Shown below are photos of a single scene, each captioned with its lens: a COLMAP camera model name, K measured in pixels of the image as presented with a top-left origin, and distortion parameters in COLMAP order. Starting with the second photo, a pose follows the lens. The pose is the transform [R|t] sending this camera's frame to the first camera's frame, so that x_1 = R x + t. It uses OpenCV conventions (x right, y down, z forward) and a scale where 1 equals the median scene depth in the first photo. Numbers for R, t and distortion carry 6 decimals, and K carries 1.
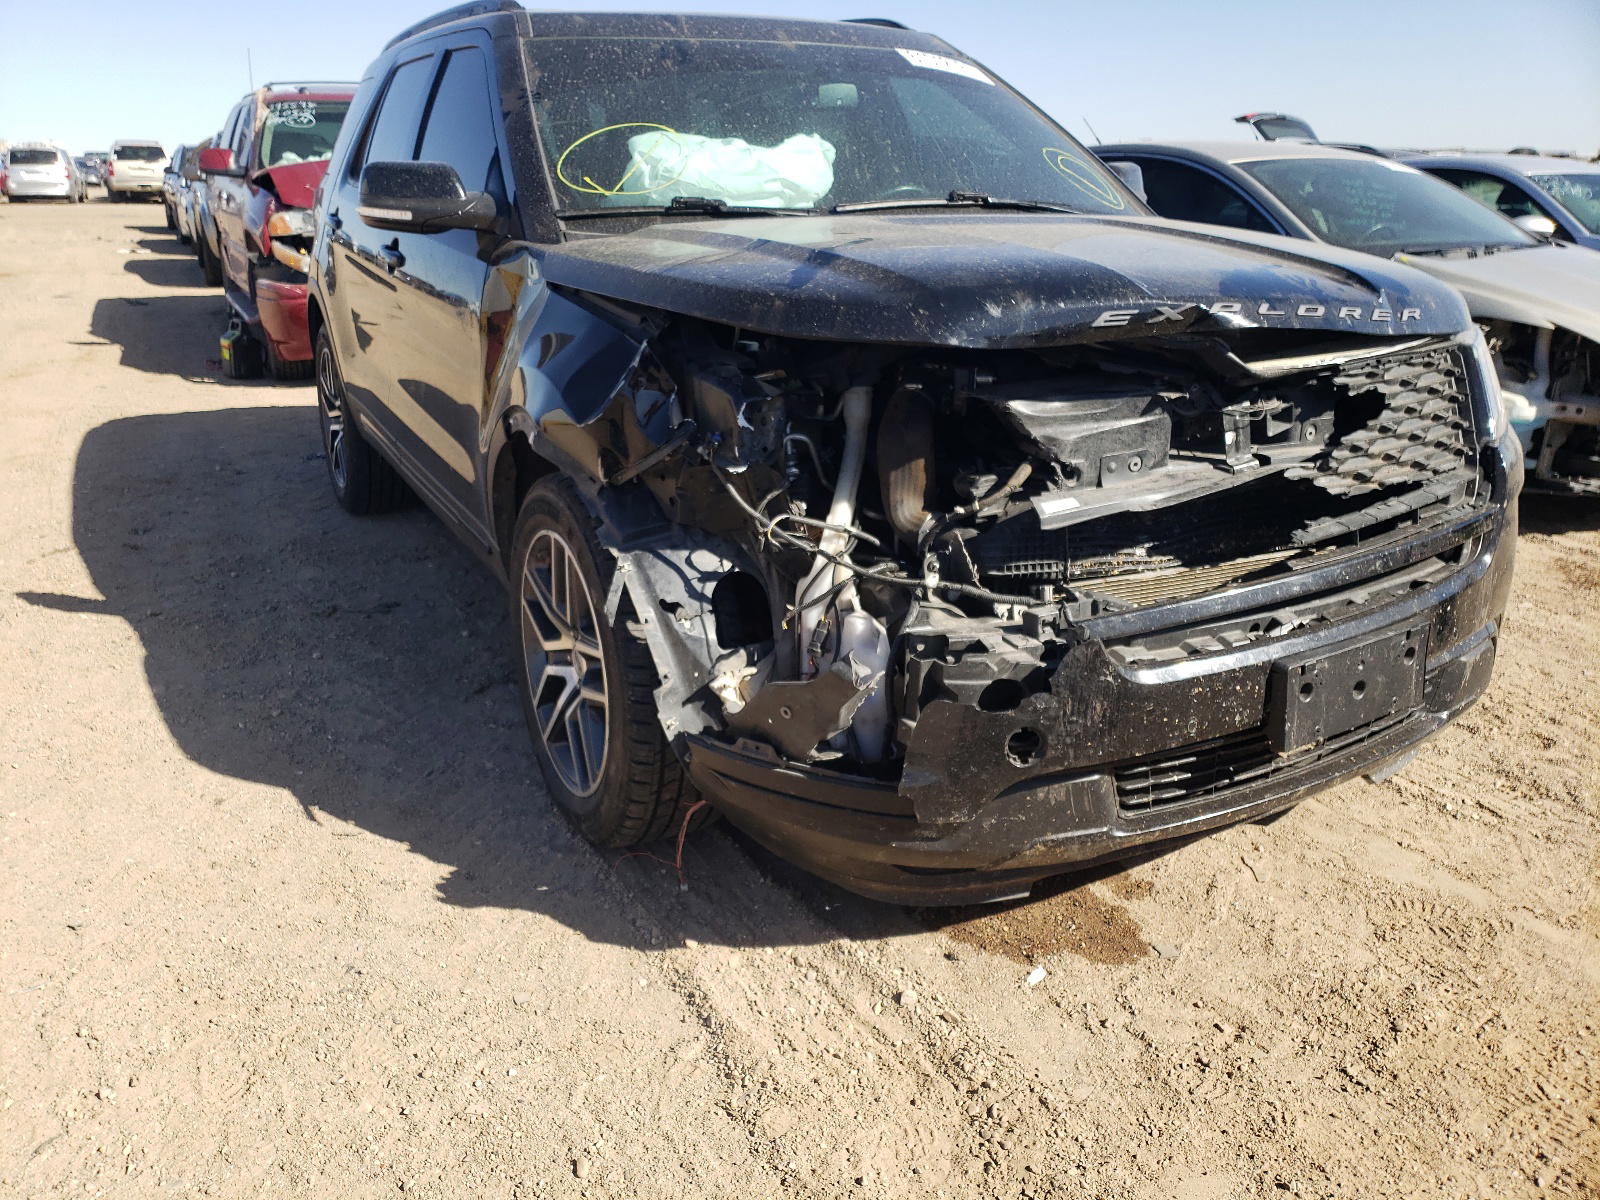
lens RADIAL K [[1311.4, 0, 800.0], [0, 1311.4, 600.0], [0, 0, 1]] dist [0.074138, -0.077255]
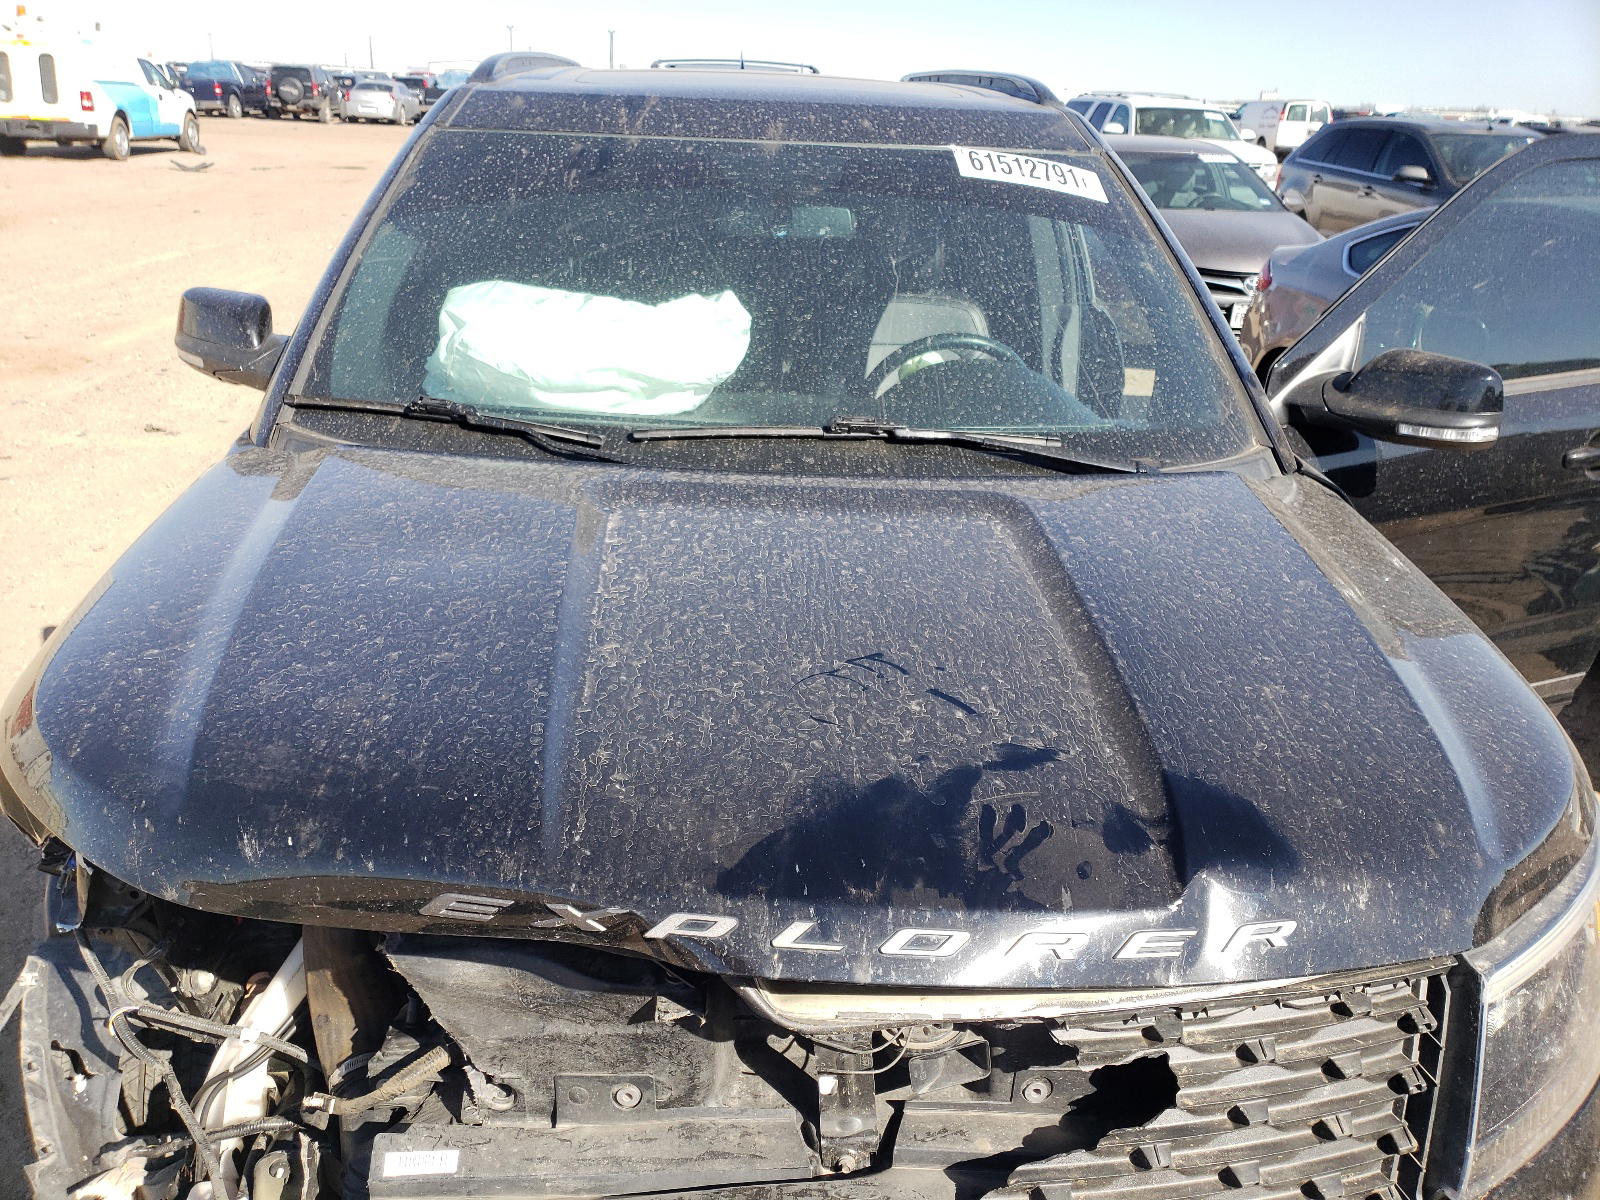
lens RADIAL K [[1311.4, 0, 800.0], [0, 1311.4, 600.0], [0, 0, 1]] dist [0.074138, -0.077255]
pose [[0.908302, 0.183758, -0.375792, 0.479457], [-0.164775, 0.982887, 0.082353, -0.356625], [0.384494, -0.012880, 0.923037, 0.506848]]
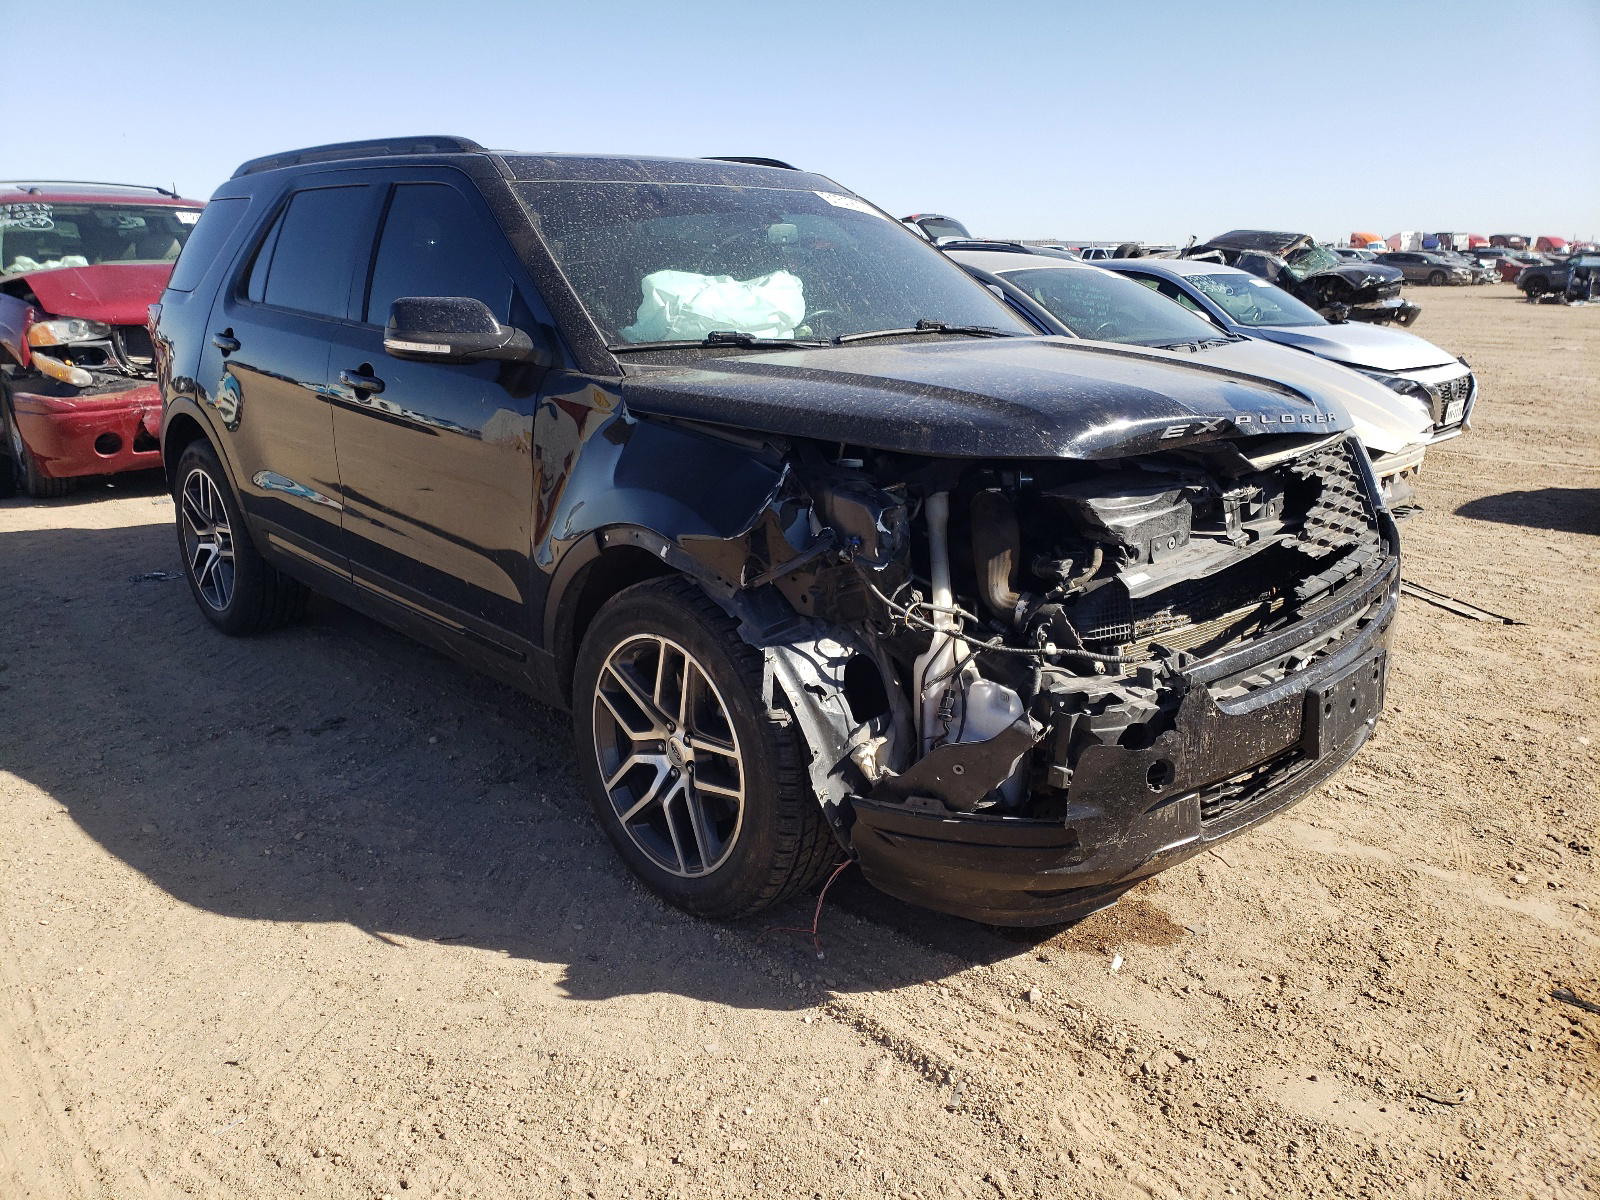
lens RADIAL K [[1311.4, 0, 800.0], [0, 1311.4, 600.0], [0, 0, 1]] dist [0.074138, -0.077255]
pose [[0.958907, -0.073191, 0.274117, -0.421894], [0.087944, 0.995243, -0.041910, -0.027131], [-0.269746, 0.064295, 0.960783, -0.102672]]
